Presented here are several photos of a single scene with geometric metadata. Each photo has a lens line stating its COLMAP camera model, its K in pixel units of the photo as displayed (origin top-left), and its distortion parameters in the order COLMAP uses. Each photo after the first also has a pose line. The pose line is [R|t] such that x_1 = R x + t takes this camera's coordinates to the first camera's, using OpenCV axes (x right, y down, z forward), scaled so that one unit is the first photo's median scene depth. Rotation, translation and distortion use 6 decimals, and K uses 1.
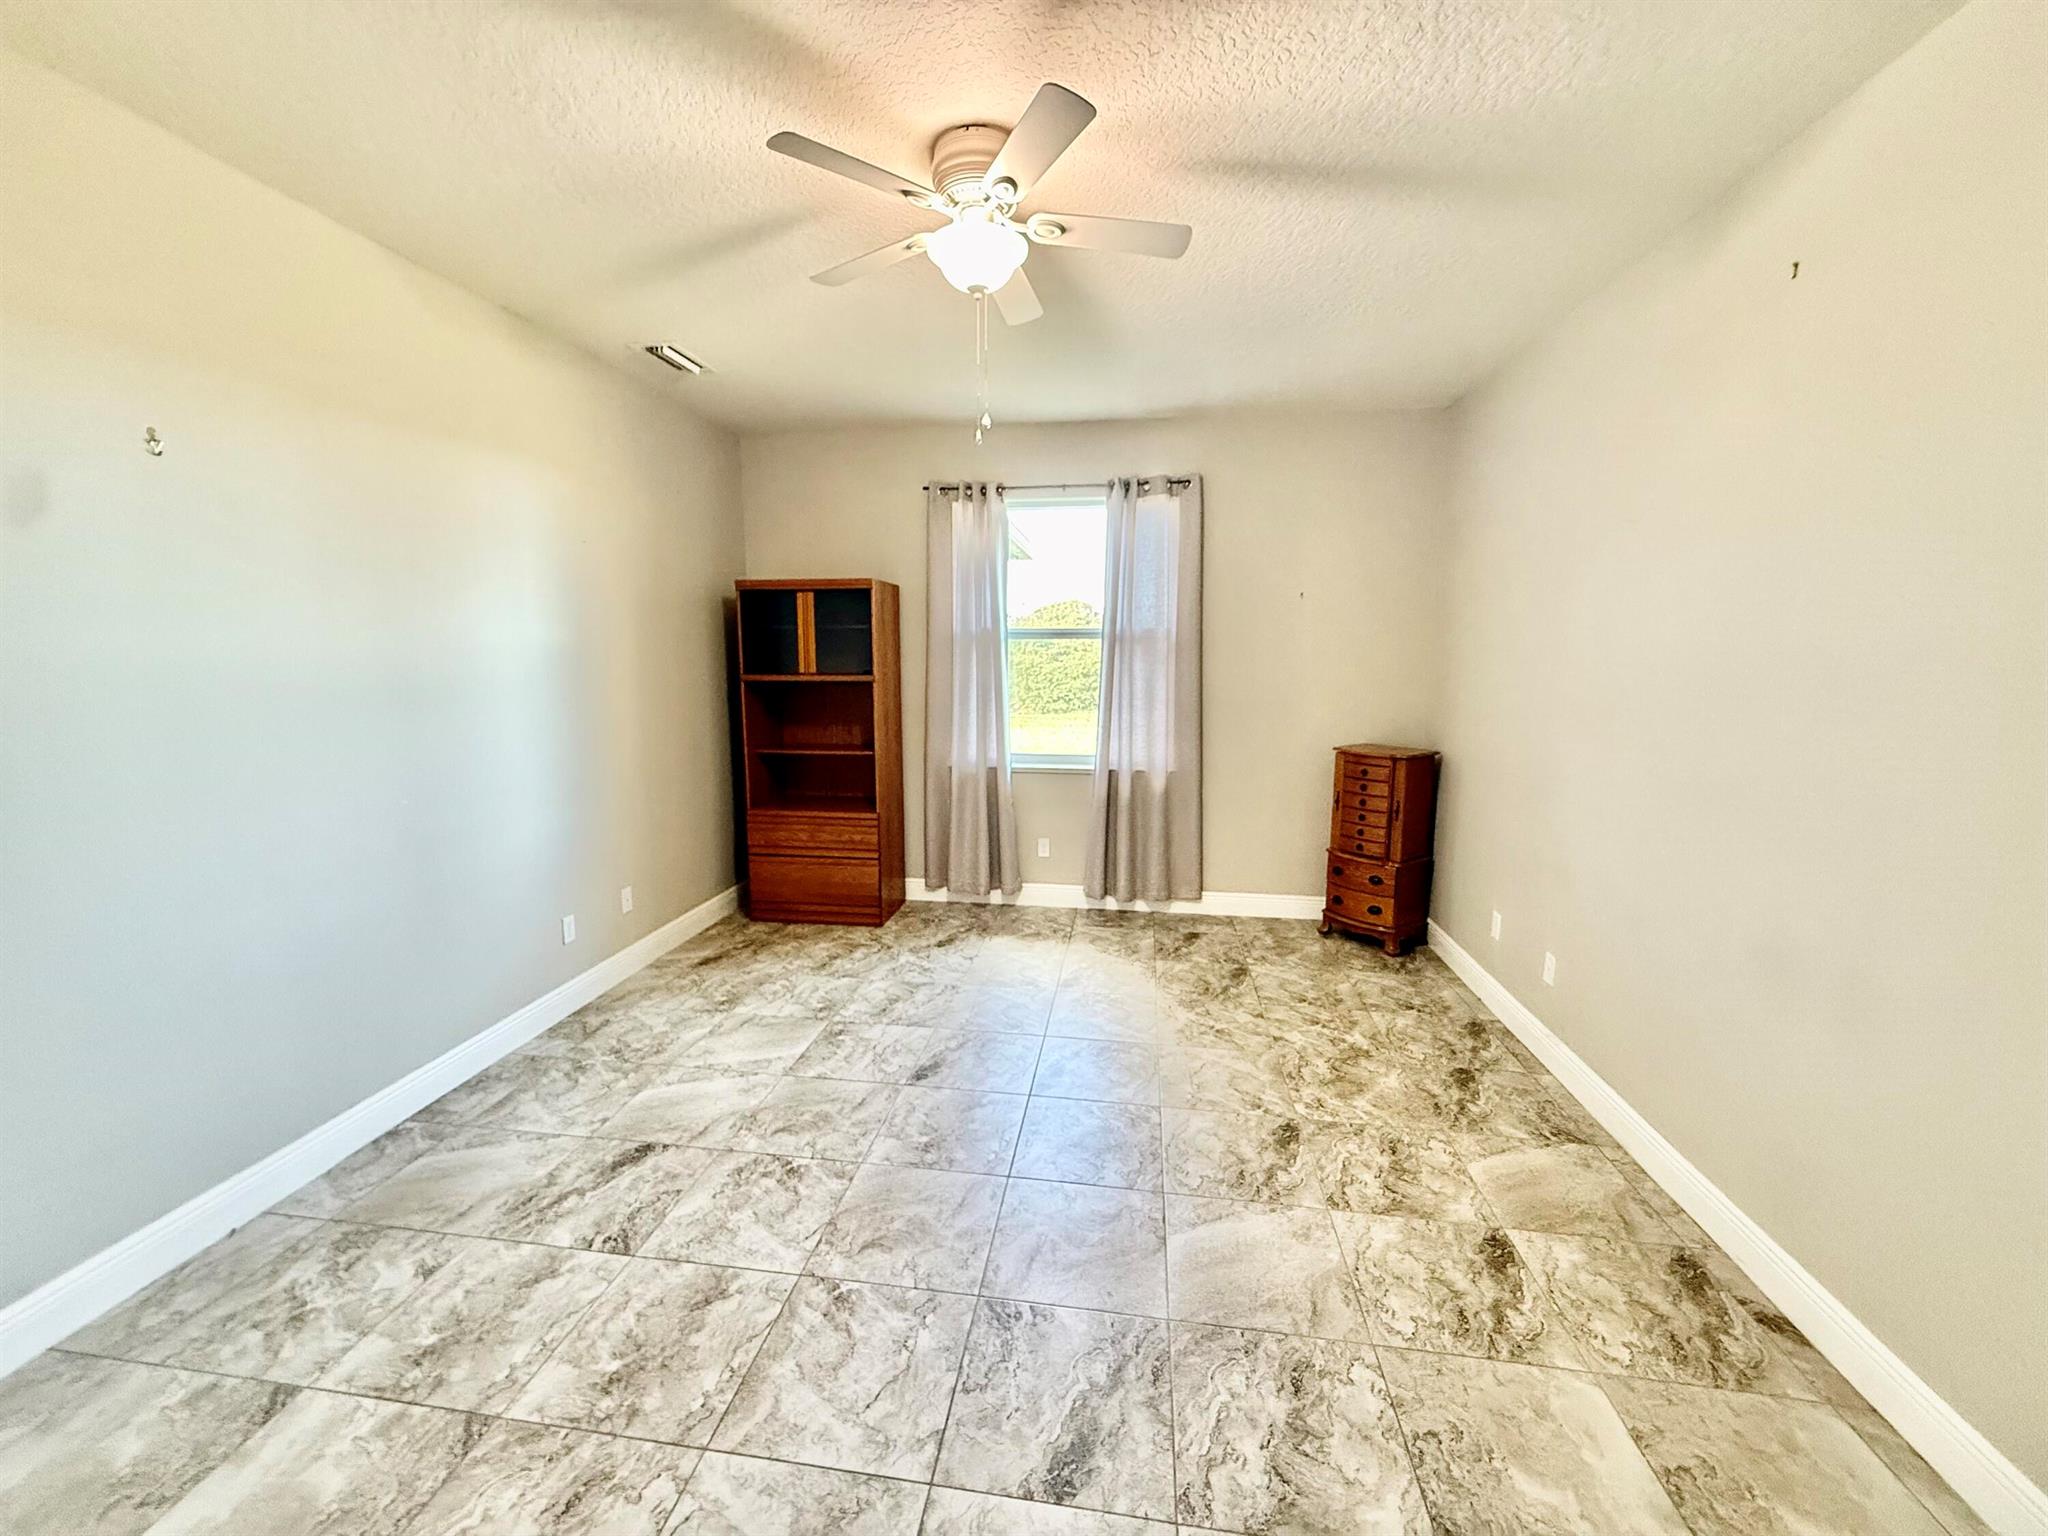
lens RADIAL K [[816.7, 0, 1020.1], [0, 816.7, 767.0], [0, 0, 1]] dist [0.000427, 0.000192]
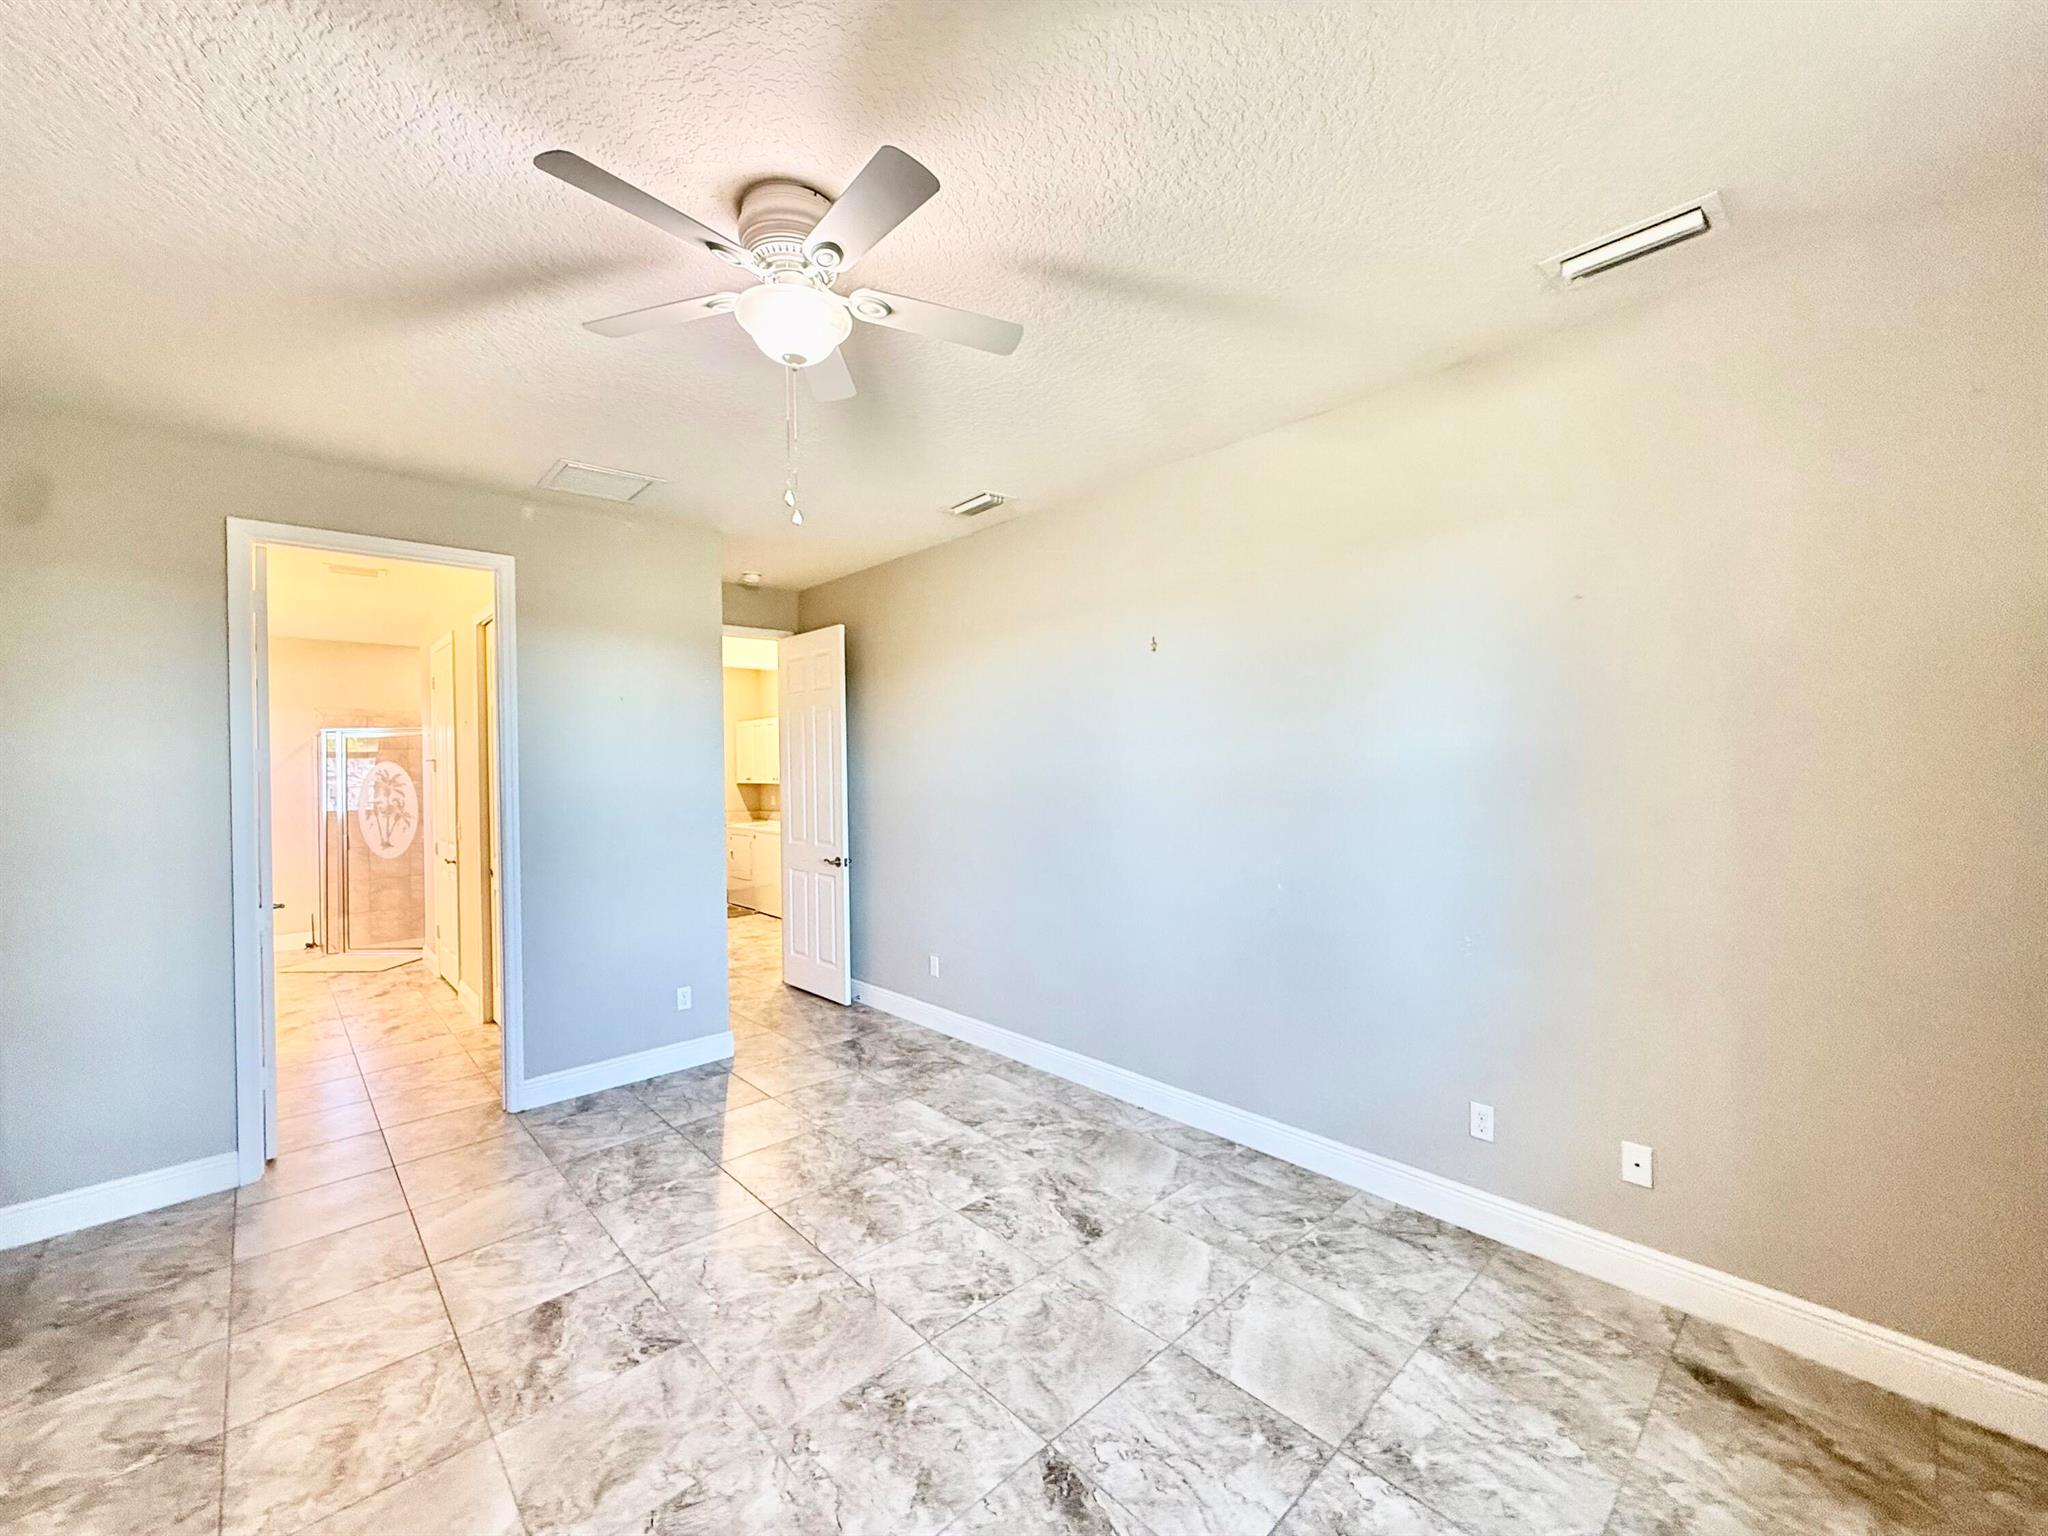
lens RADIAL K [[816.7, 0, 1020.1], [0, 816.7, 767.0], [0, 0, 1]] dist [0.000427, 0.000192]
pose [[-0.622529, 0.010587, -0.782525, 0.261184], [-0.099228, 0.990771, 0.092344, -0.133421], [0.776280, 0.135136, -0.615733, 0.947906]]
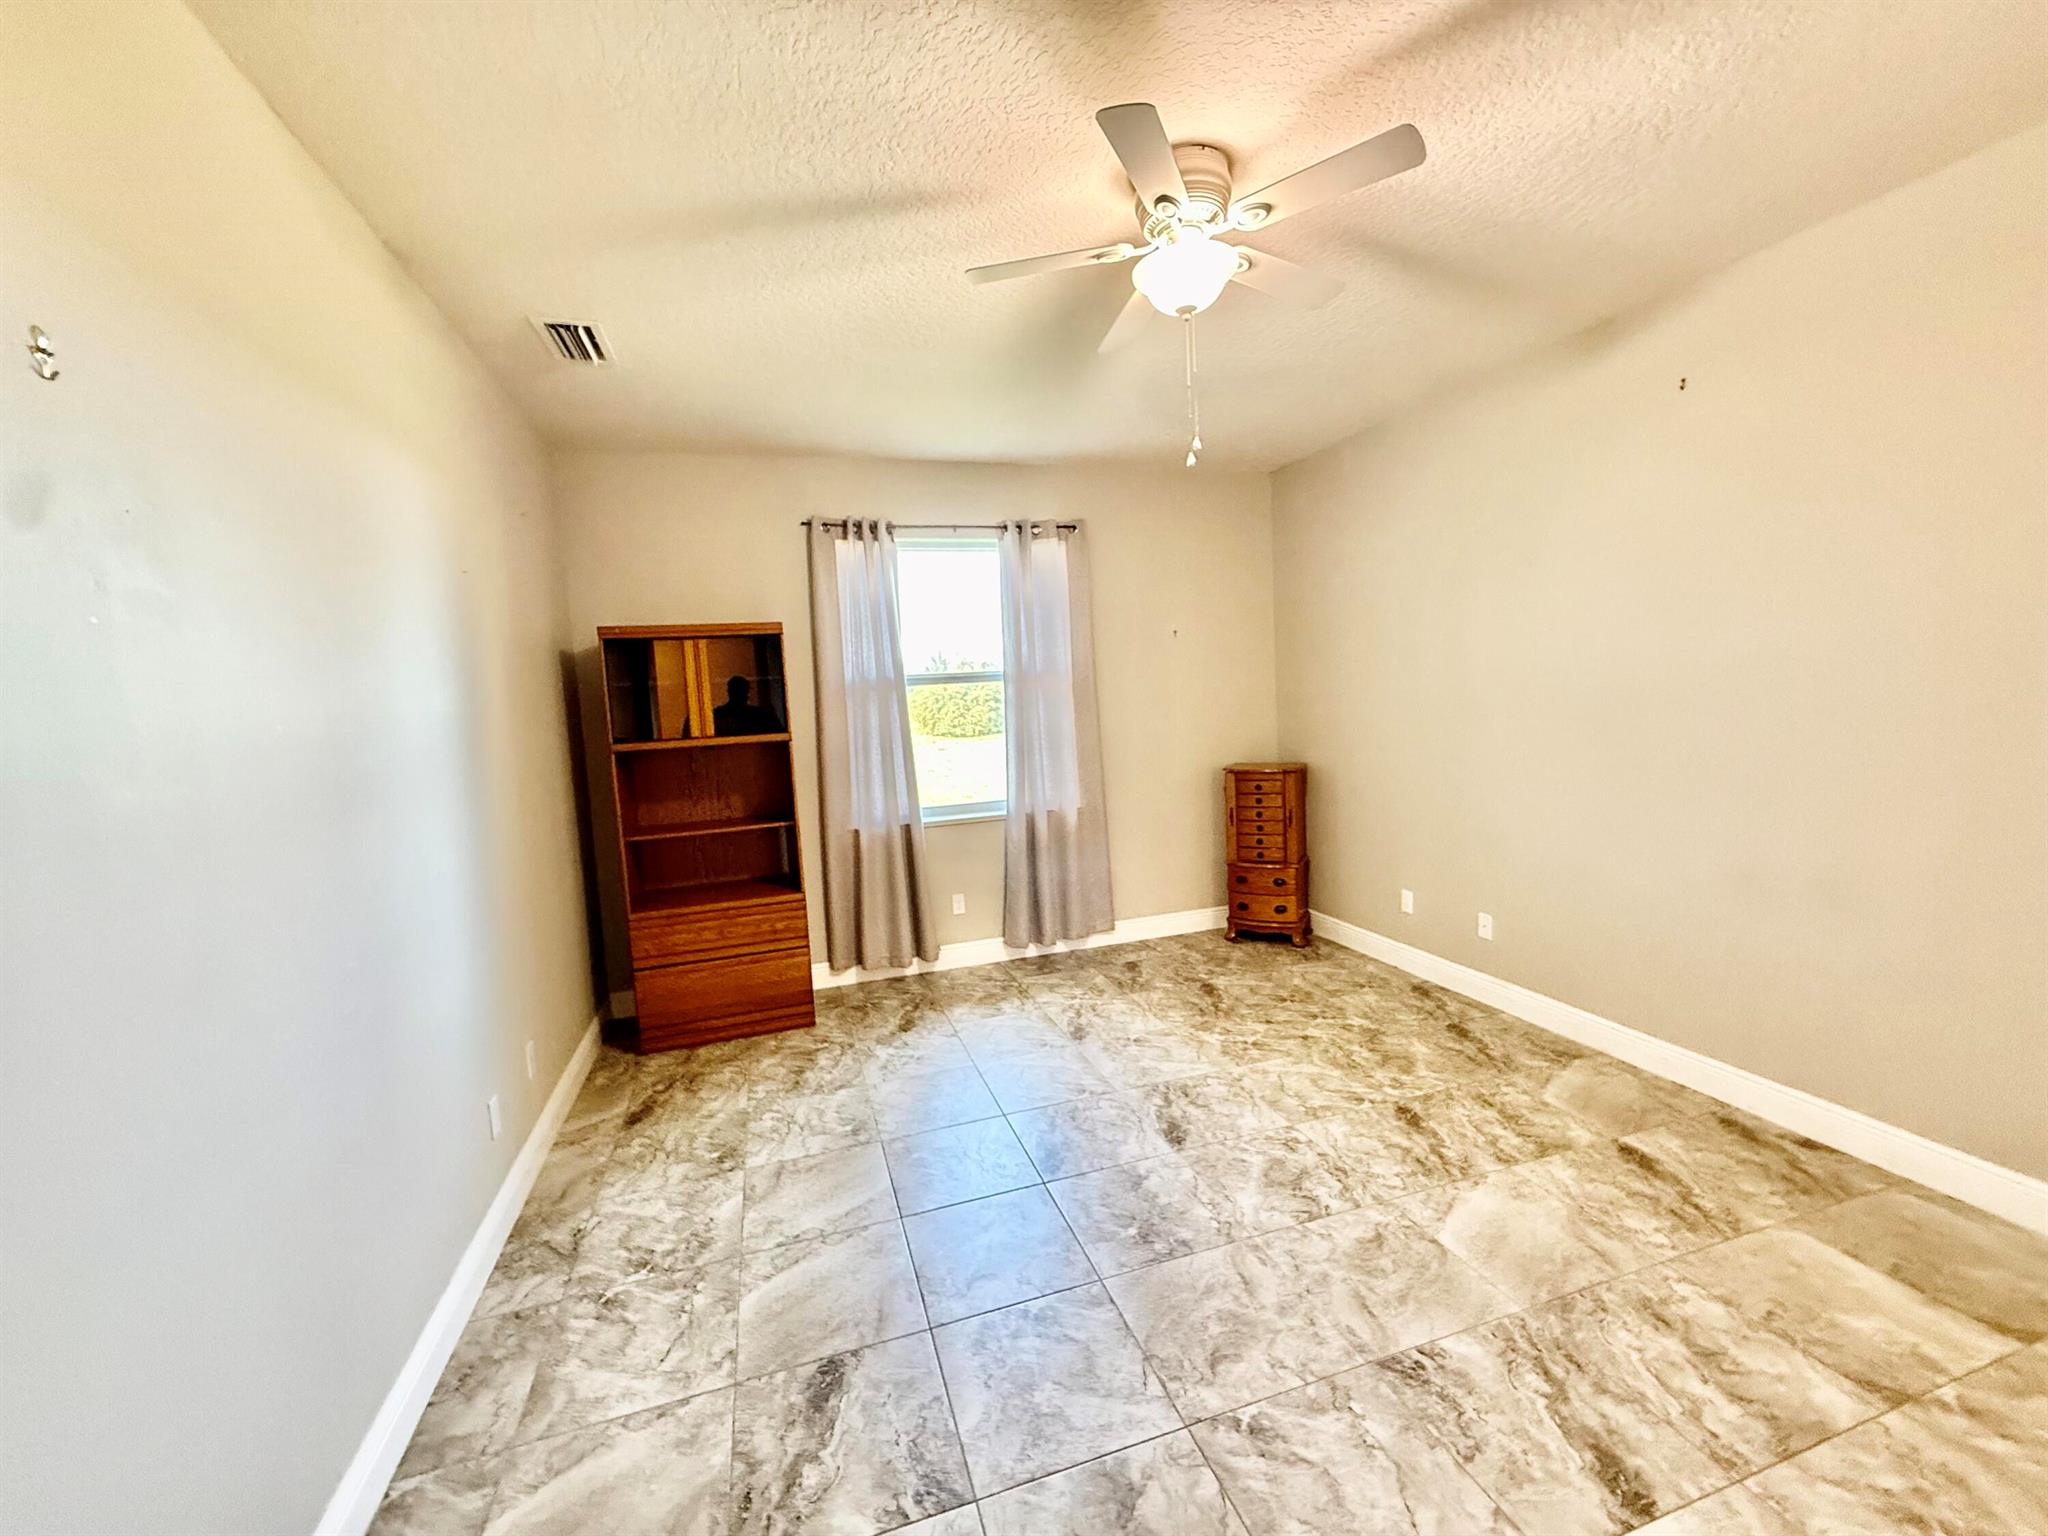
lens RADIAL K [[816.7, 0, 1020.1], [0, 816.7, 767.0], [0, 0, 1]] dist [0.000427, 0.000192]
pose [[0.900063, -0.088938, 0.426587, -0.364717], [0.116251, 0.992479, -0.038360, -0.017054], [-0.419967, 0.084118, 0.903633, 0.132928]]
